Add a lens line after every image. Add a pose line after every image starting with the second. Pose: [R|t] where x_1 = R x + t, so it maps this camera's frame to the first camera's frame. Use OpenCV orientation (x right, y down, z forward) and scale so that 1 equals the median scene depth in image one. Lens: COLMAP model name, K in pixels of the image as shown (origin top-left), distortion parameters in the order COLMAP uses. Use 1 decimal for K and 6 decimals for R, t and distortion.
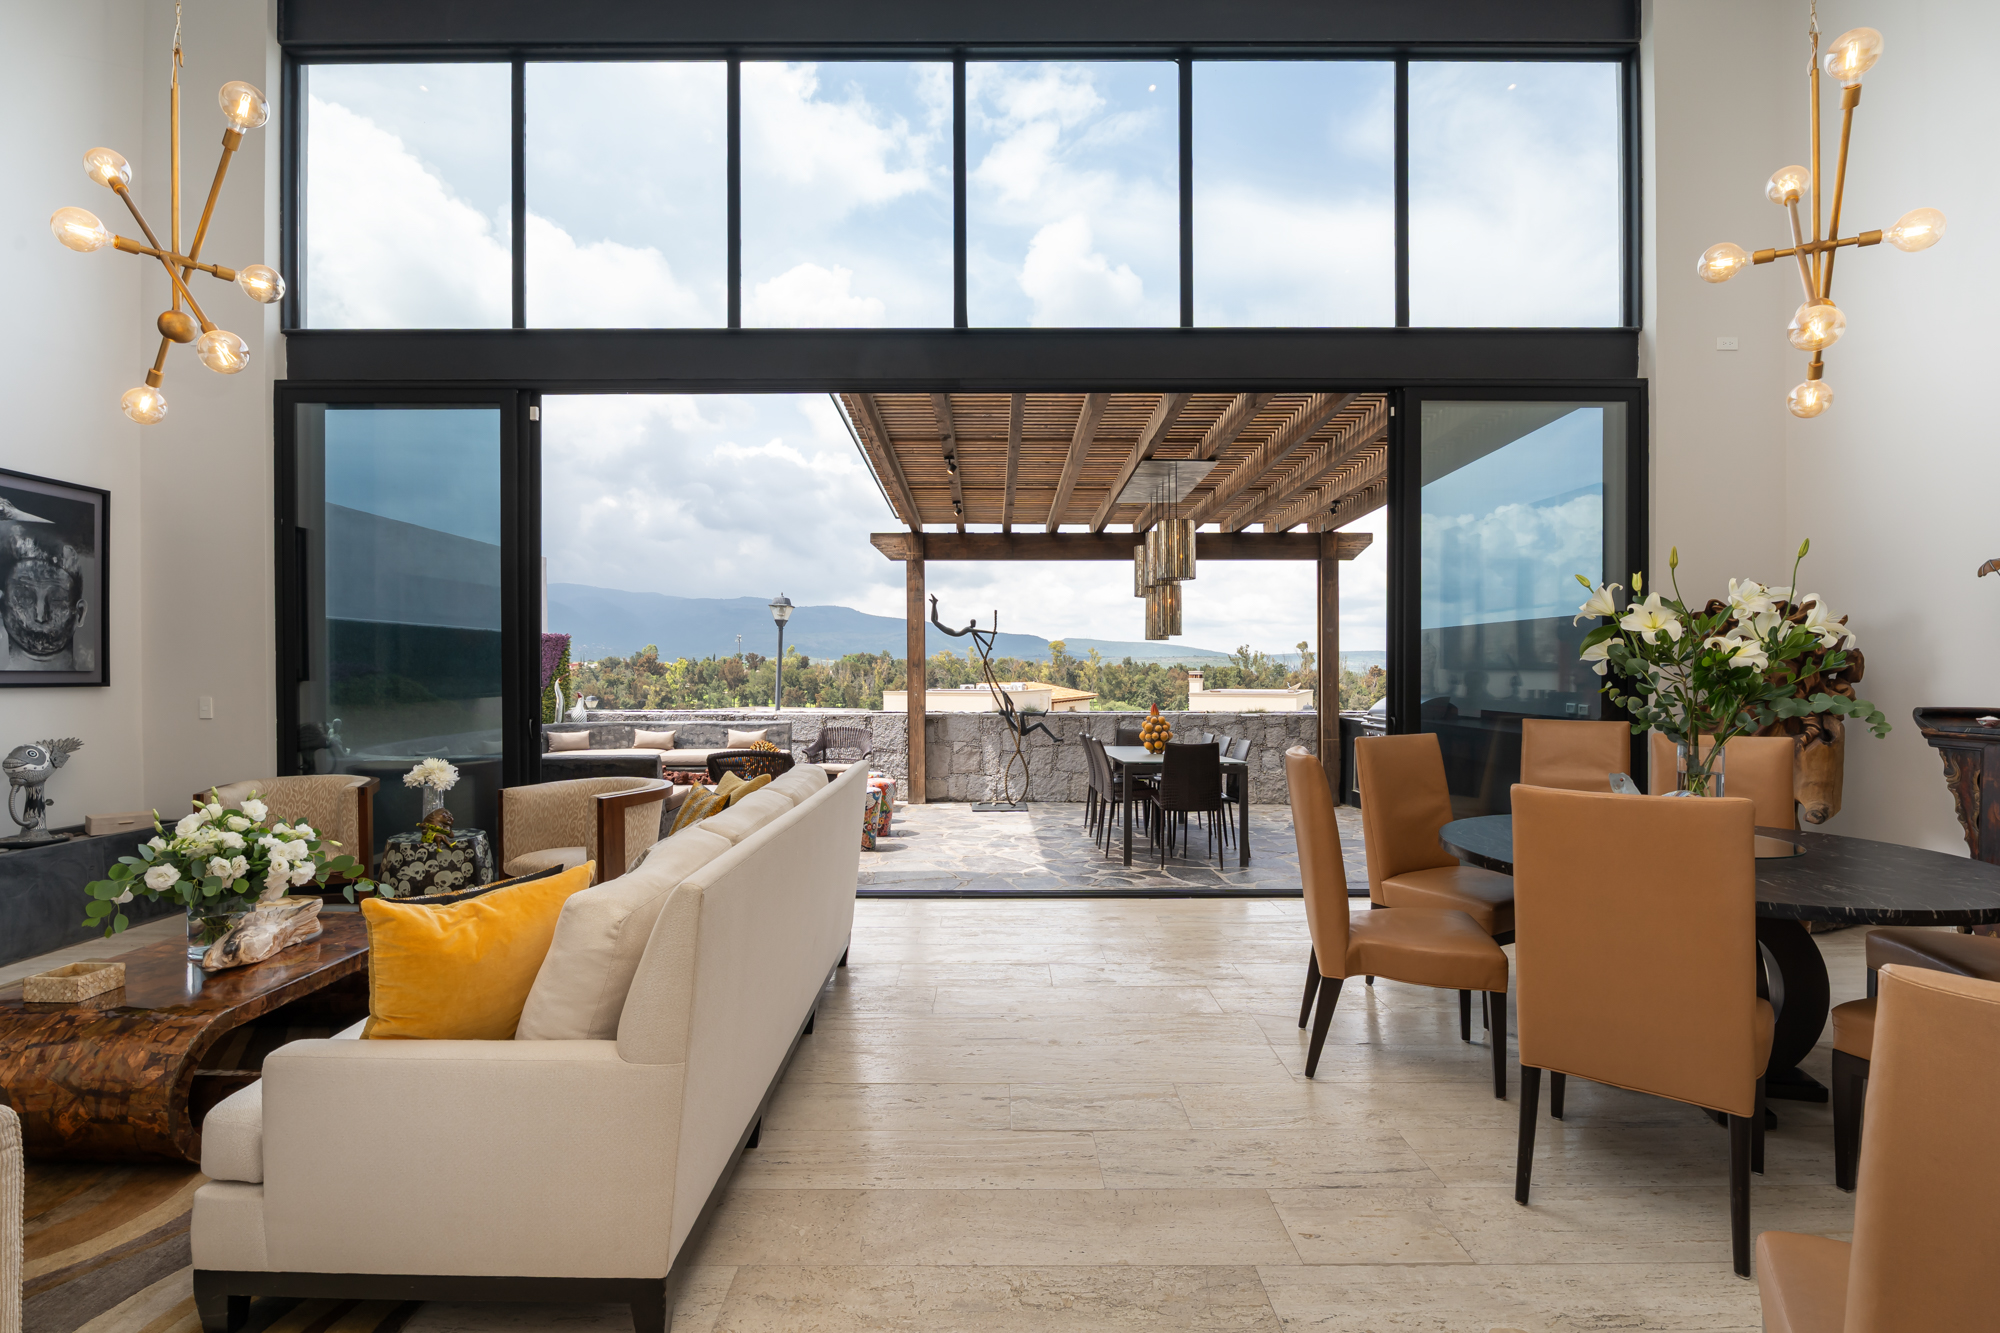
lens RADIAL K [[940.8, 0, 1000.0], [0, 940.8, 666.5], [0, 0, 1]] dist [-0.000419, -0.000013]
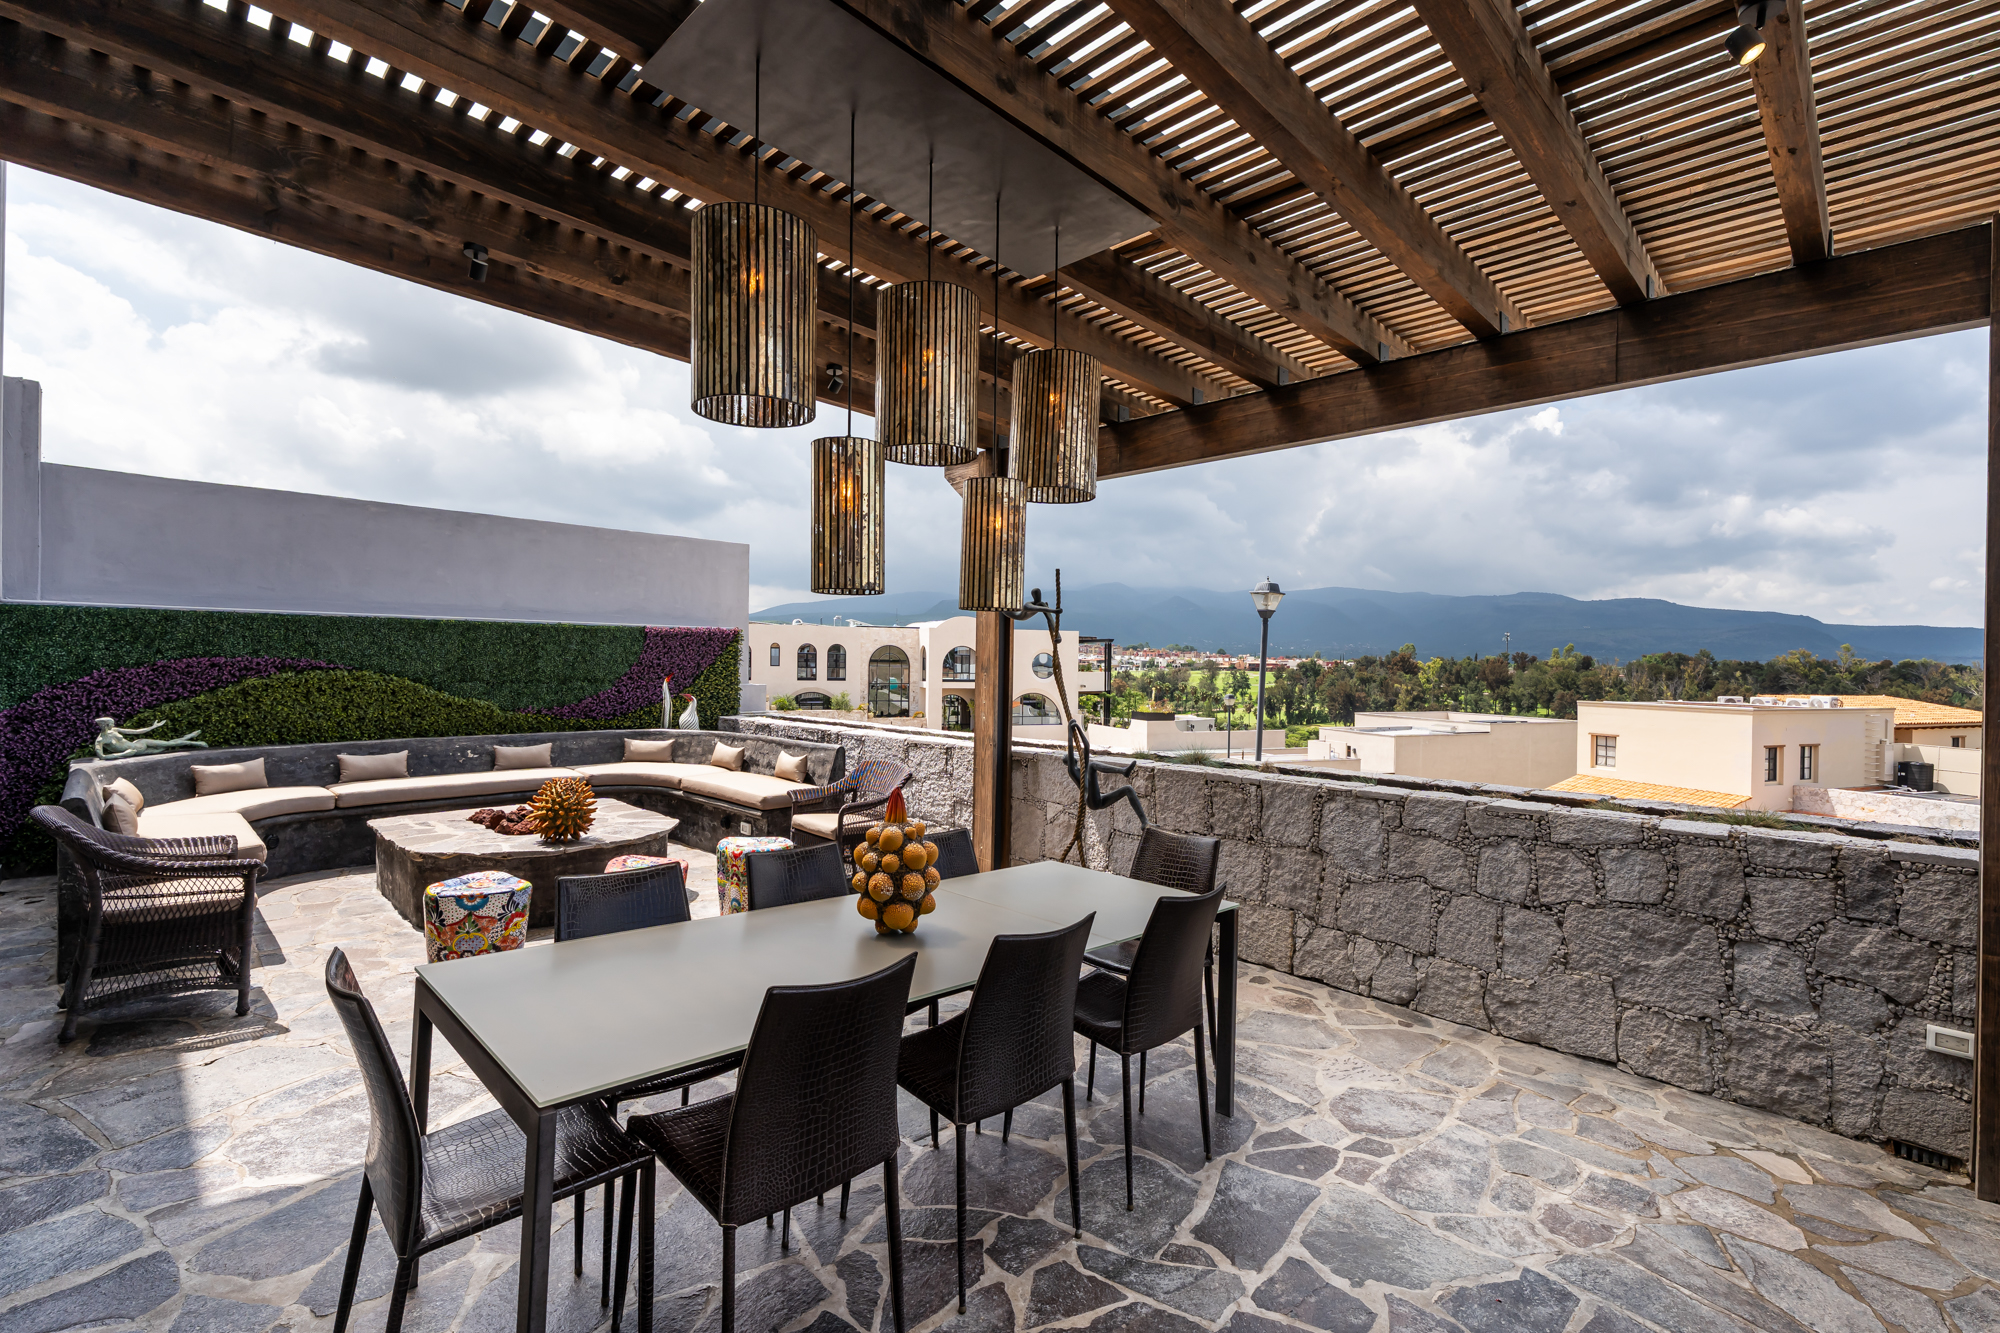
lens RADIAL K [[893.9, 0, 992.8], [0, 893.9, 665.1], [0, 0, 1]] dist [-0.001418, -0.000717]
pose [[0.694802, 0.011886, -0.719103, 0.322399], [-0.011789, 0.999917, 0.005137, -0.007081], [0.719105, 0.004908, 0.694884, 0.591357]]
